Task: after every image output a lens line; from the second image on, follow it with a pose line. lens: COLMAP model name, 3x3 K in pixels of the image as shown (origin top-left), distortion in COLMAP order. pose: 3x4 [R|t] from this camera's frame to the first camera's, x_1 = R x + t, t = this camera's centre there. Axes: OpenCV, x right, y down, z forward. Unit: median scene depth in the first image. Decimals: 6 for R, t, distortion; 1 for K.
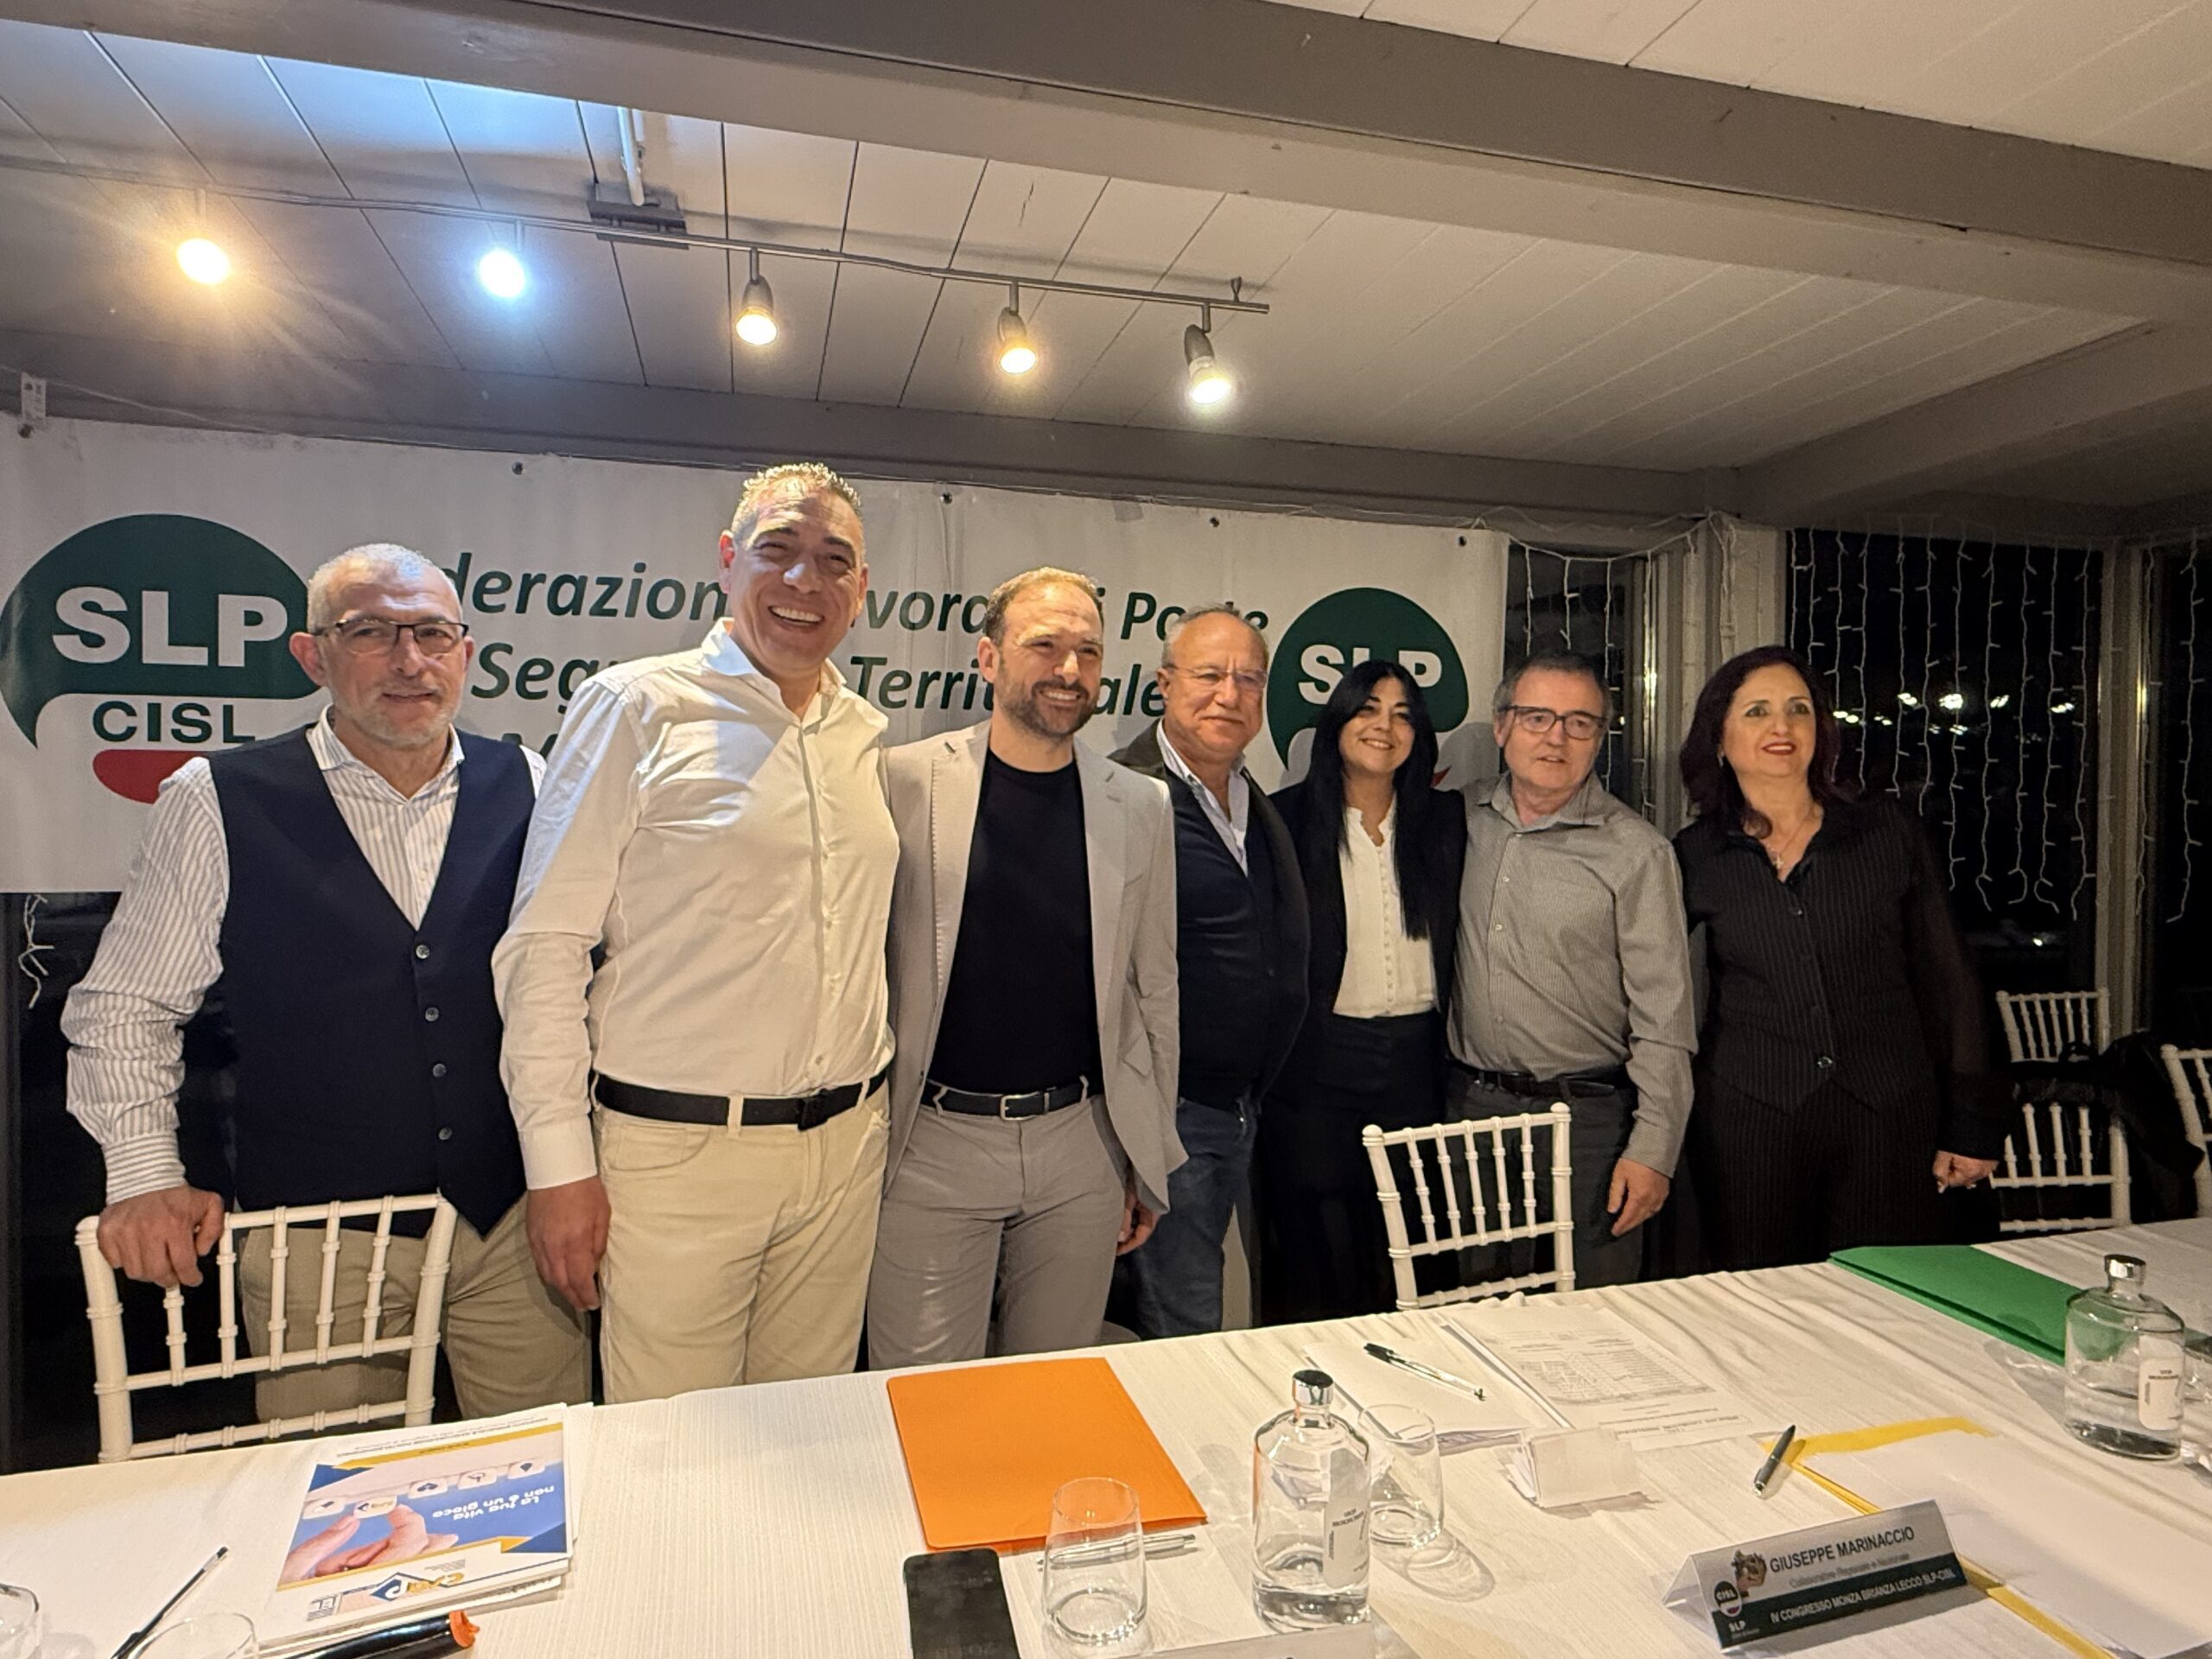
lens RADIAL K [[1277.3, 0, 1100.7], [0, 1277.3, 834.0], [0, 0, 1]] dist [-0.000812, 0.000187]
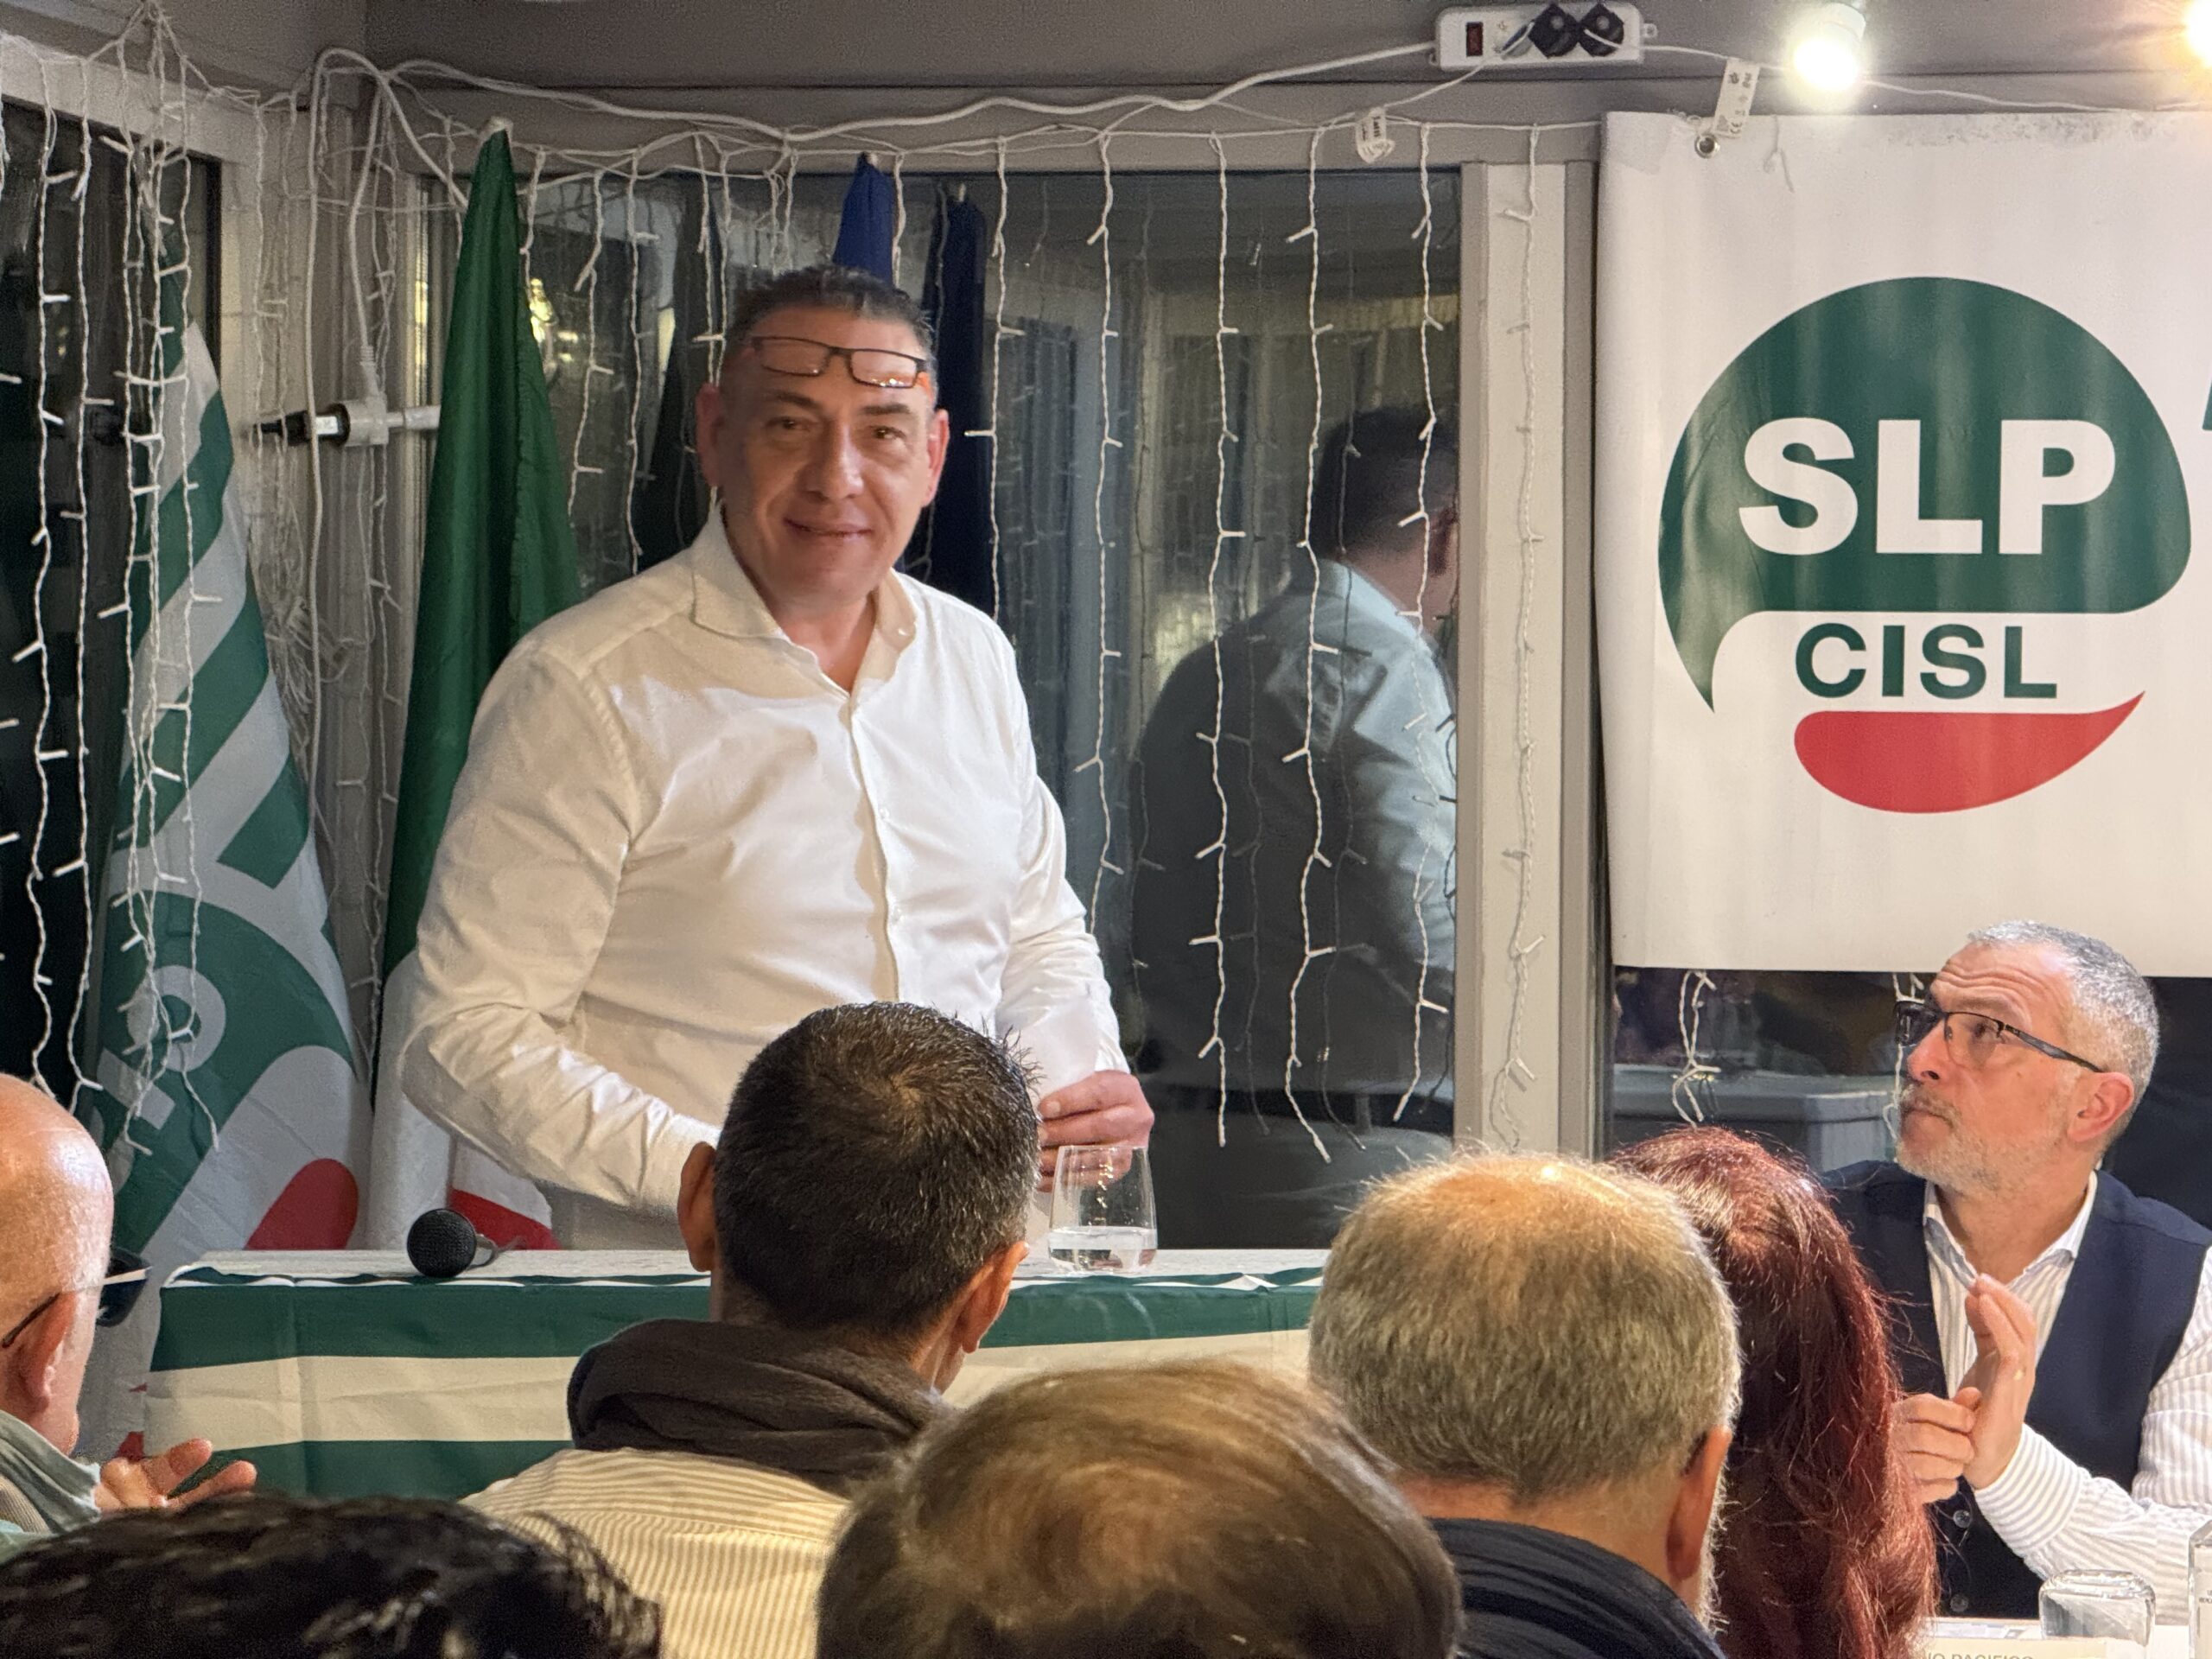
lens RADIAL K [[7829.8, 0, 1106.0], [0, 7829.8, 829.5], [0, 0, 1]] dist [0.208598, 2.155428]
pose [[0.883705, 0.007780, -0.467980, 0.494211], [-0.013340, 0.999874, -0.008567, 0.016503], [0.467854, 0.013814, 0.883698, -1.976233]]
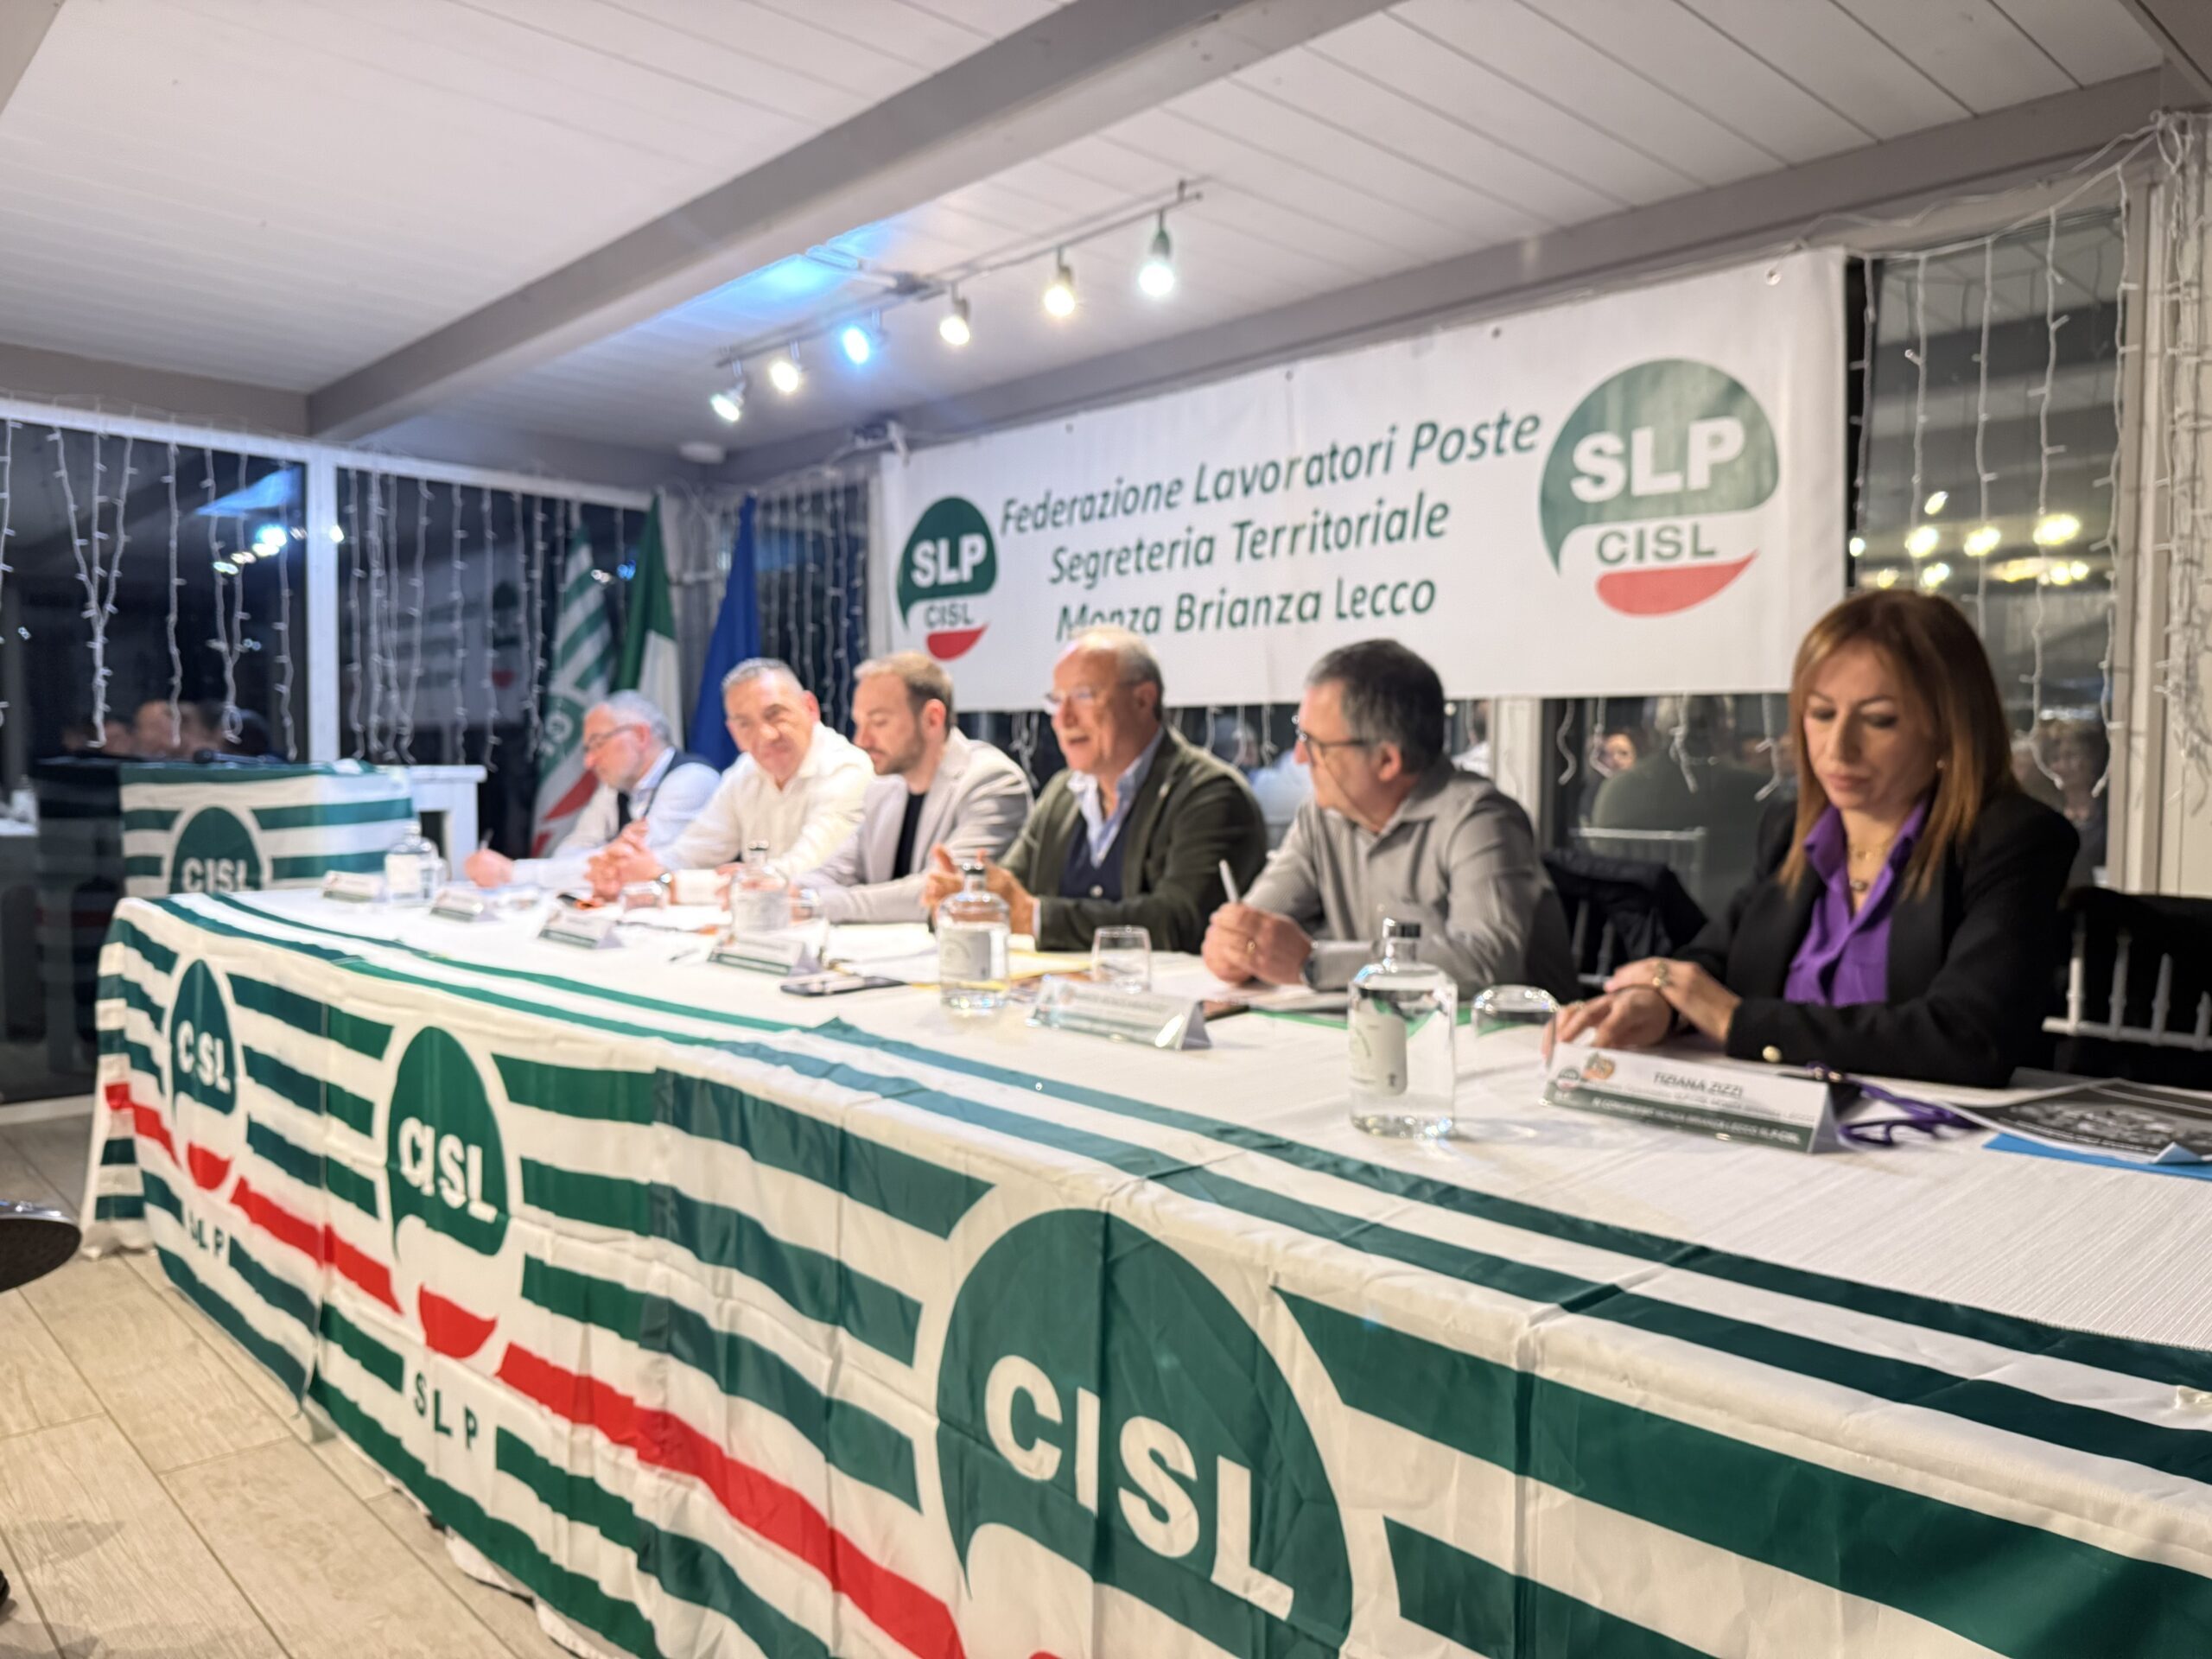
lens RADIAL K [[1546.9, 0, 1112.3], [0, 1546.9, 835.2], [0, 0, 1]] dist [0.181439, -0.389299]
pose [[0.467619, 0.040266, -0.883012, 1.220982], [-0.022370, 0.999181, 0.033717, 0.132323], [0.883647, 0.003986, 0.468137, 0.180344]]
